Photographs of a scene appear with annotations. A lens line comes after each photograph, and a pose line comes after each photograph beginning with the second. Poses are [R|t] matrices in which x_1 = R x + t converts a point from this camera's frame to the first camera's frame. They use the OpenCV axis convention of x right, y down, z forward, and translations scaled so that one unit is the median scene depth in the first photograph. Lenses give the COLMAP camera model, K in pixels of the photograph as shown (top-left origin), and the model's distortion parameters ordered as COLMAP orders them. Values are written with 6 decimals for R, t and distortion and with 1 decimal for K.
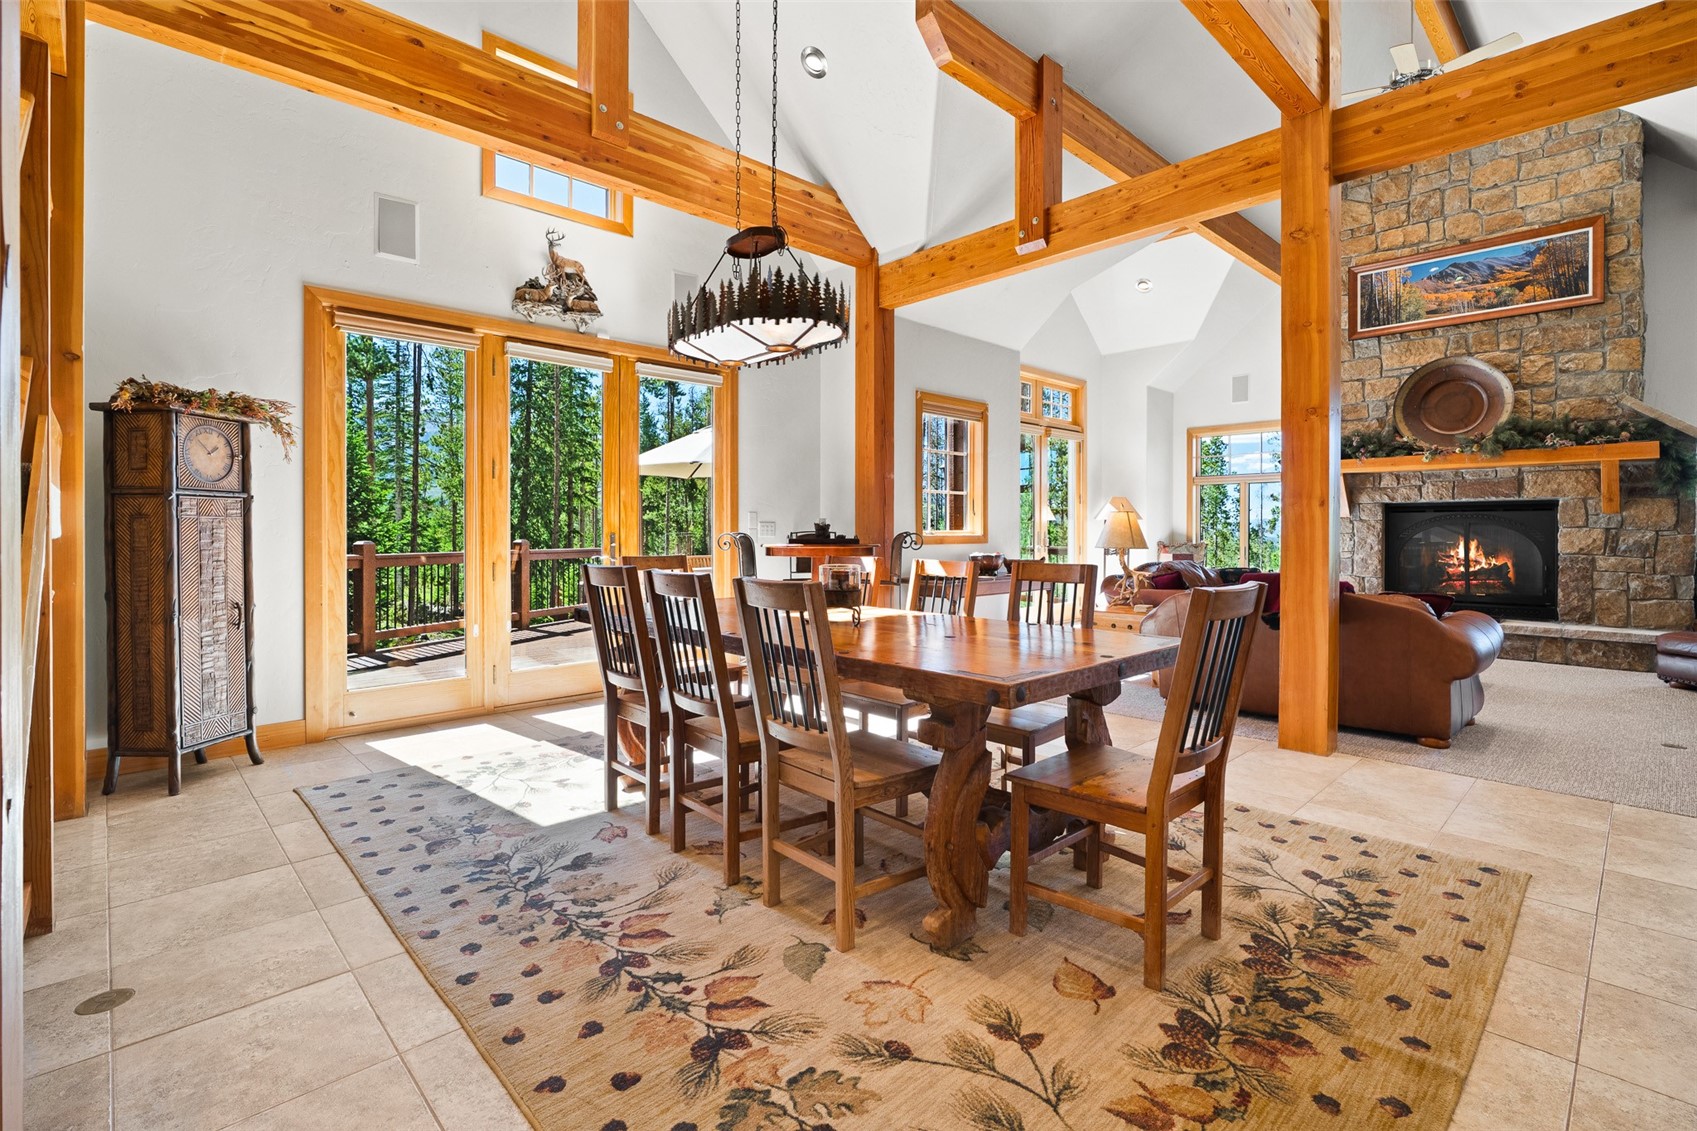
lens RADIAL K [[771.2, 0, 873.8], [0, 771.2, 534.0], [0, 0, 1]] dist [-0.010861, 0.004526]
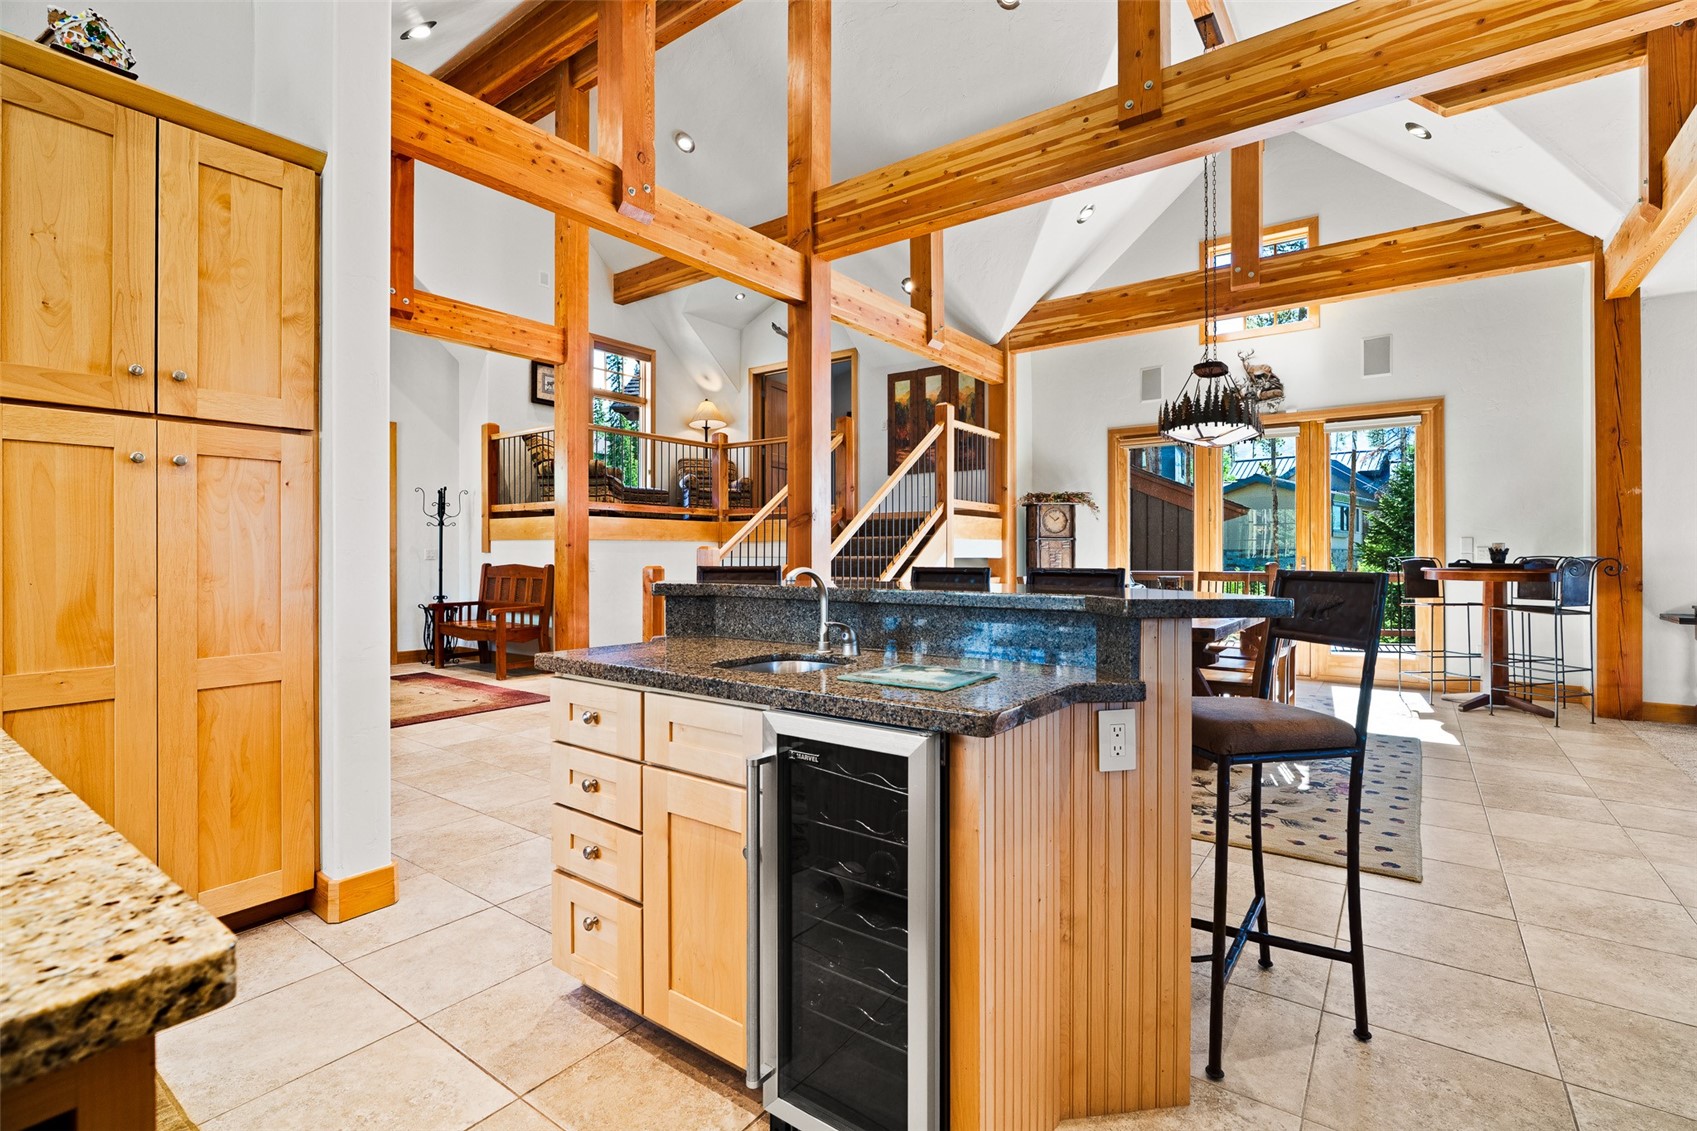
lens RADIAL K [[771.2, 0, 849.4], [0, 771.2, 554.6], [0, 0, 1]] dist [-0.010861, 0.004526]
pose [[0.166219, 0.001308, -0.986088, 0.654916], [-0.005016, 0.999987, 0.000481, -0.001575], [0.986076, 0.004866, 0.166224, 0.013013]]
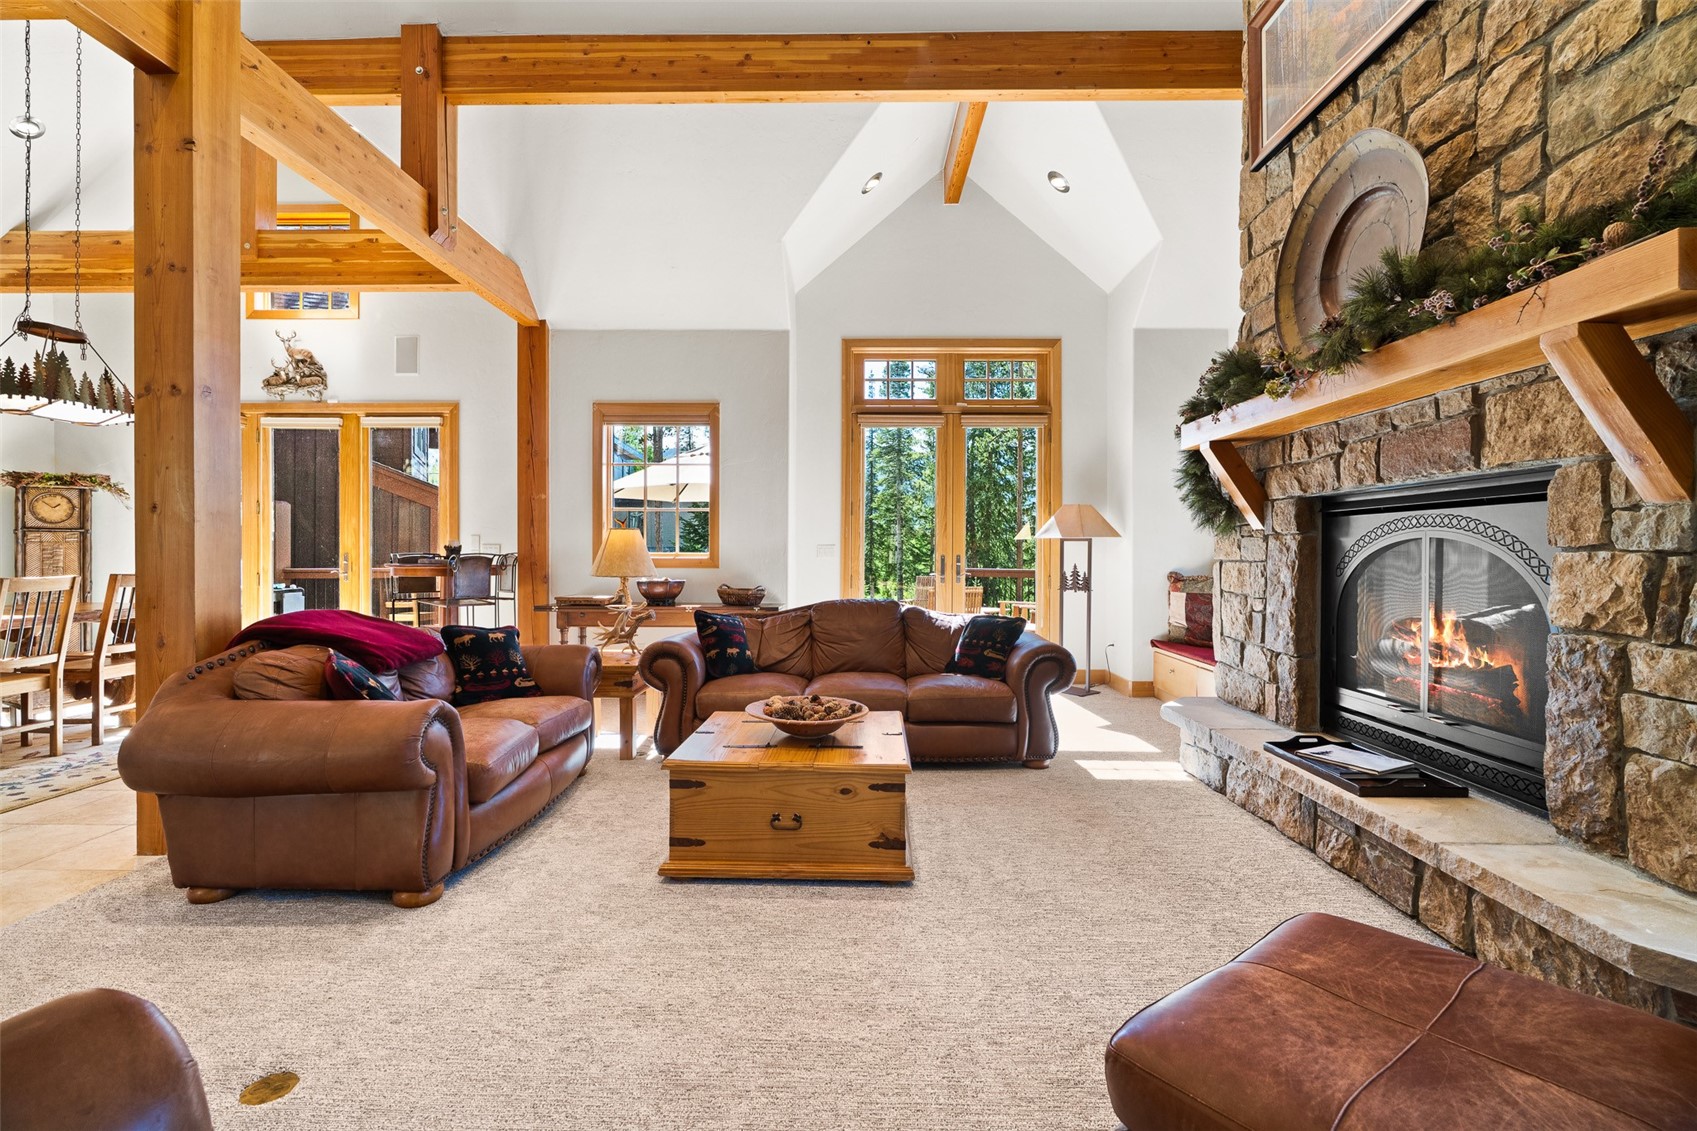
lens RADIAL K [[771.2, 0, 851.8], [0, 771.2, 554.9], [0, 0, 1]] dist [-0.010861, 0.004526]
pose [[0.706050, 0.005624, -0.708139, 0.910034], [-0.007468, 0.999972, 0.000496, -0.004186], [0.708122, 0.004938, 0.706072, 0.543862]]
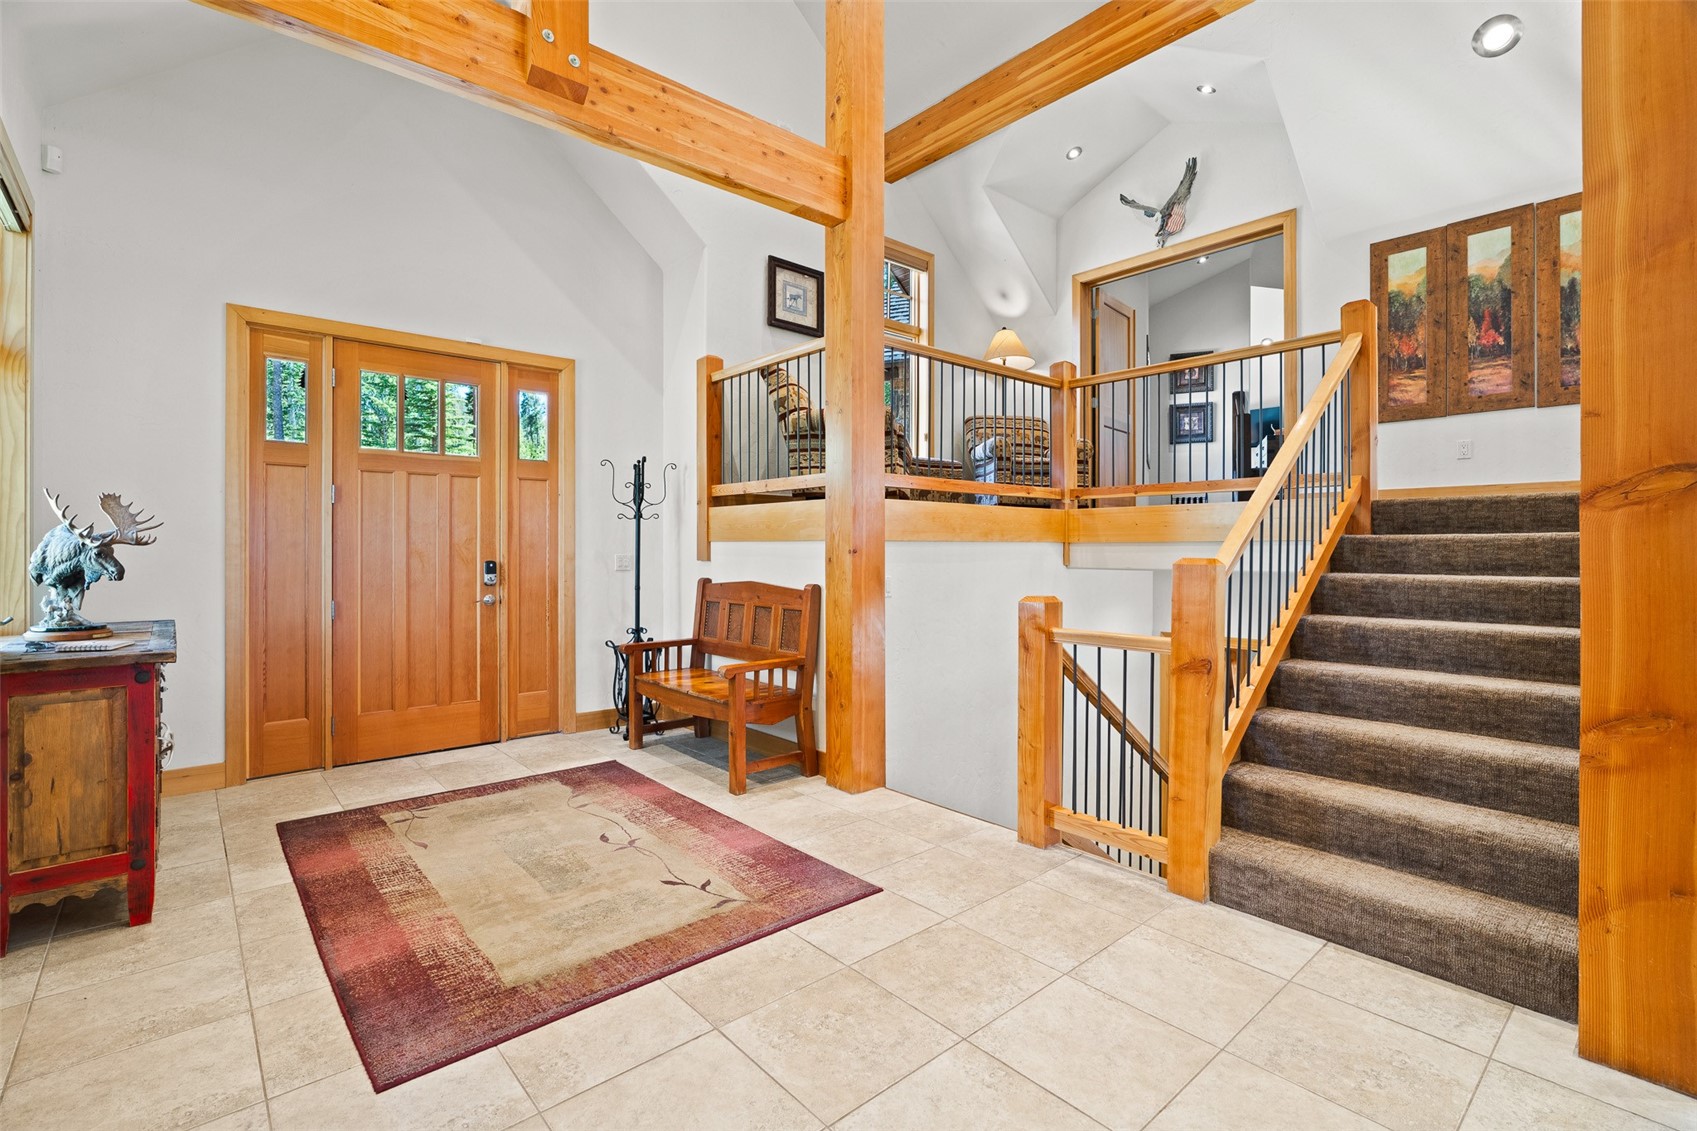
lens RADIAL K [[771.2, 0, 852.8], [0, 771.2, 550.0], [0, 0, 1]] dist [-0.010861, 0.004526]
pose [[-0.046911, 0.001183, -0.998898, 0.129463], [-0.005567, 0.999983, 0.001446, -0.013867], [0.998884, 0.005629, -0.046904, -0.163438]]
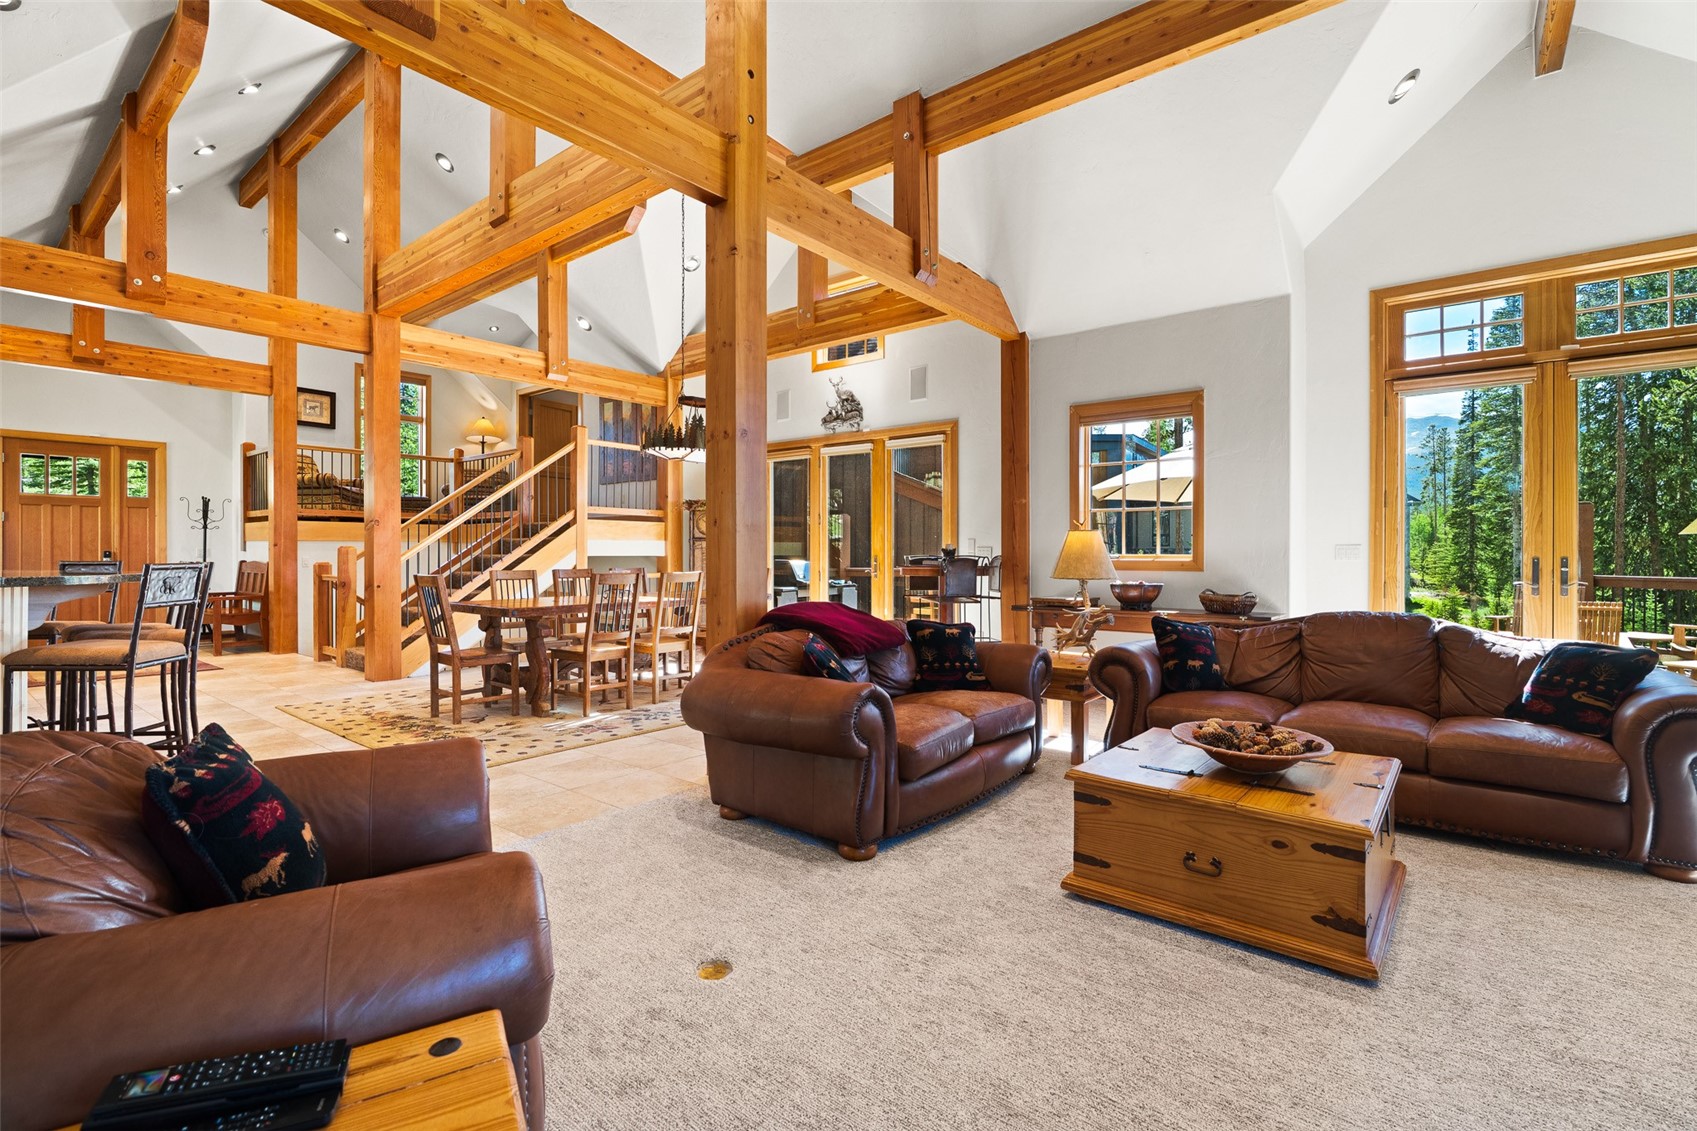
lens RADIAL K [[771.2, 0, 854.1], [0, 771.2, 553.2], [0, 0, 1]] dist [-0.010861, 0.004526]
pose [[0.122621, 0.001118, -0.992453, 0.927425], [-0.005552, 0.999984, 0.000441, -0.004641], [0.992438, 0.005456, 0.122625, 0.602074]]
